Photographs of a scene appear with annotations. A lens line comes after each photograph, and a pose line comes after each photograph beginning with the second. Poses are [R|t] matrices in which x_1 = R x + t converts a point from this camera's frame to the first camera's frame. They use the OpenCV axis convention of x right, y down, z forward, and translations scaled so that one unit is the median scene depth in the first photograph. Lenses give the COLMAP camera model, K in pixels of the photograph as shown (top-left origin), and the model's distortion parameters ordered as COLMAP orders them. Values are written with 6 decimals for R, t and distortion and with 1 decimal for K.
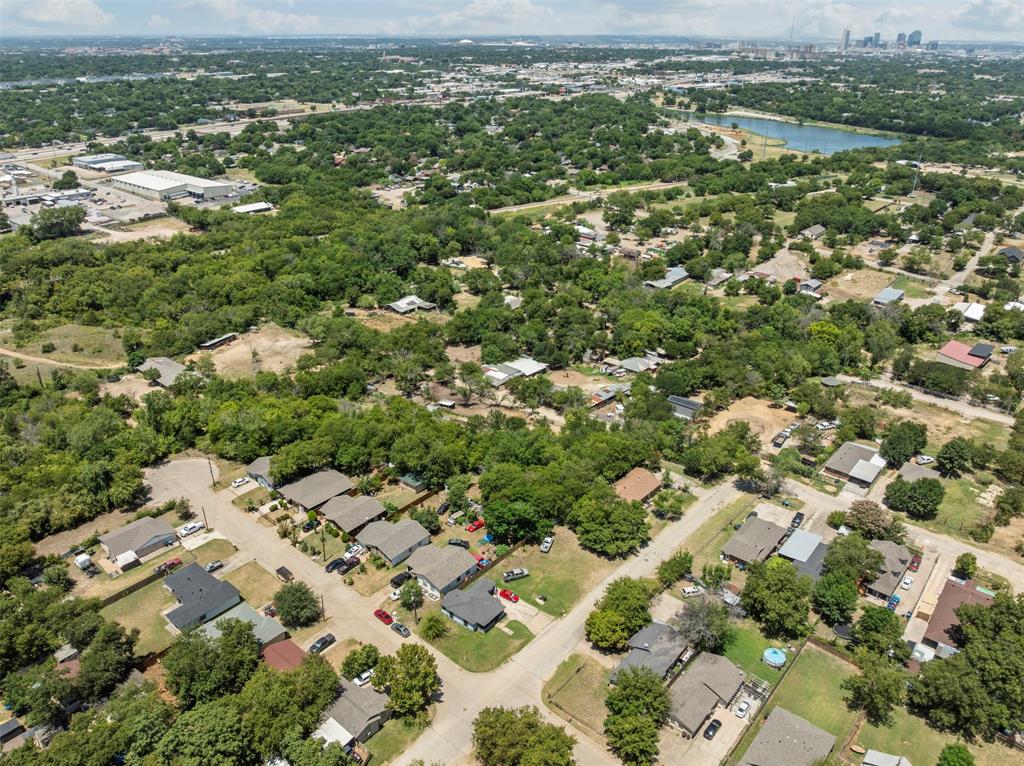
lens RADIAL K [[739.2, 0, 512.0], [0, 739.2, 383.0], [0, 0, 1]] dist [-0.030415, 0.003424]
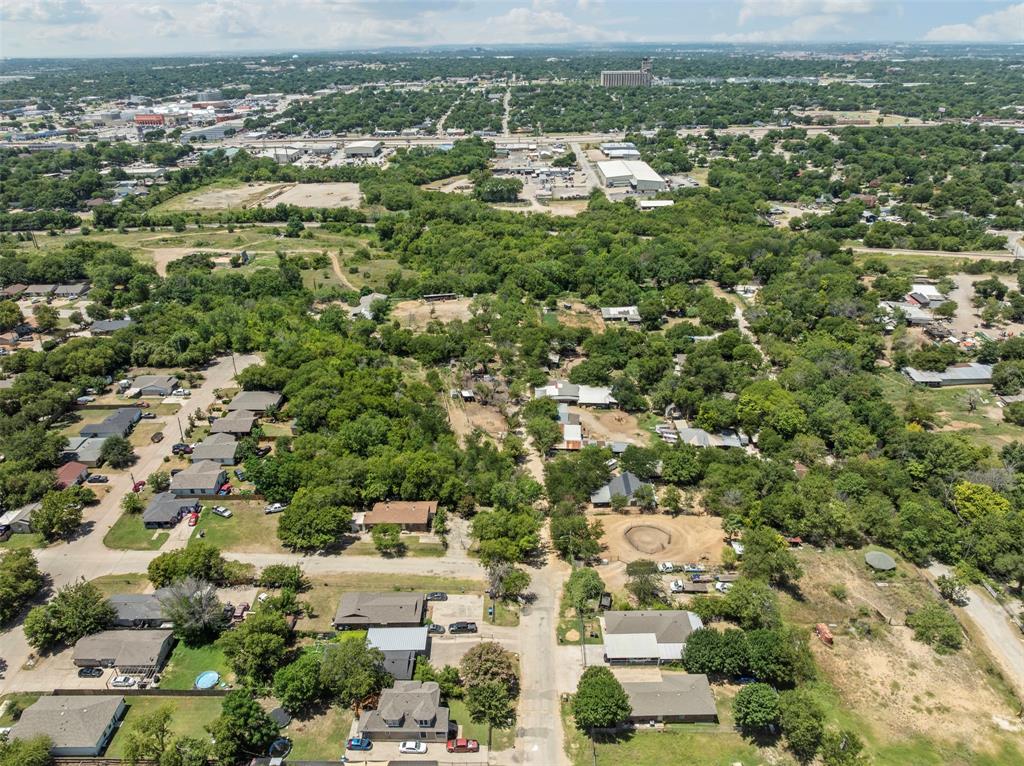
lens RADIAL K [[730.4, 0, 517.8], [0, 730.4, 382.0], [0, 0, 1]] dist [-0.040594, 0.001924]
pose [[0.656955, 0.311586, -0.686530, 0.468505], [-0.313265, 0.941088, 0.127349, -0.101150], [0.685766, 0.131404, 0.715862, 0.220826]]
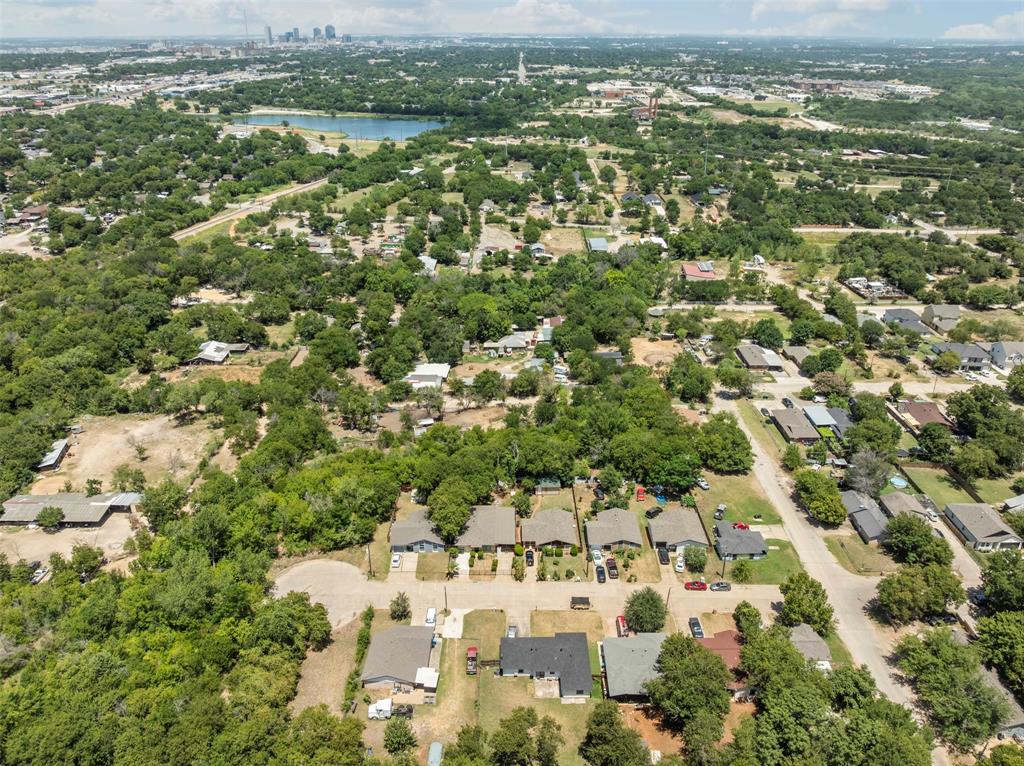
lens RADIAL K [[739.2, 0, 512.0], [0, 739.2, 383.0], [0, 0, 1]] dist [-0.030415, 0.003424]
pose [[0.770398, -0.281855, 0.571878, -0.374675], [0.280245, 0.955380, 0.093339, -0.055473], [-0.572669, 0.088358, 0.815011, 0.111825]]
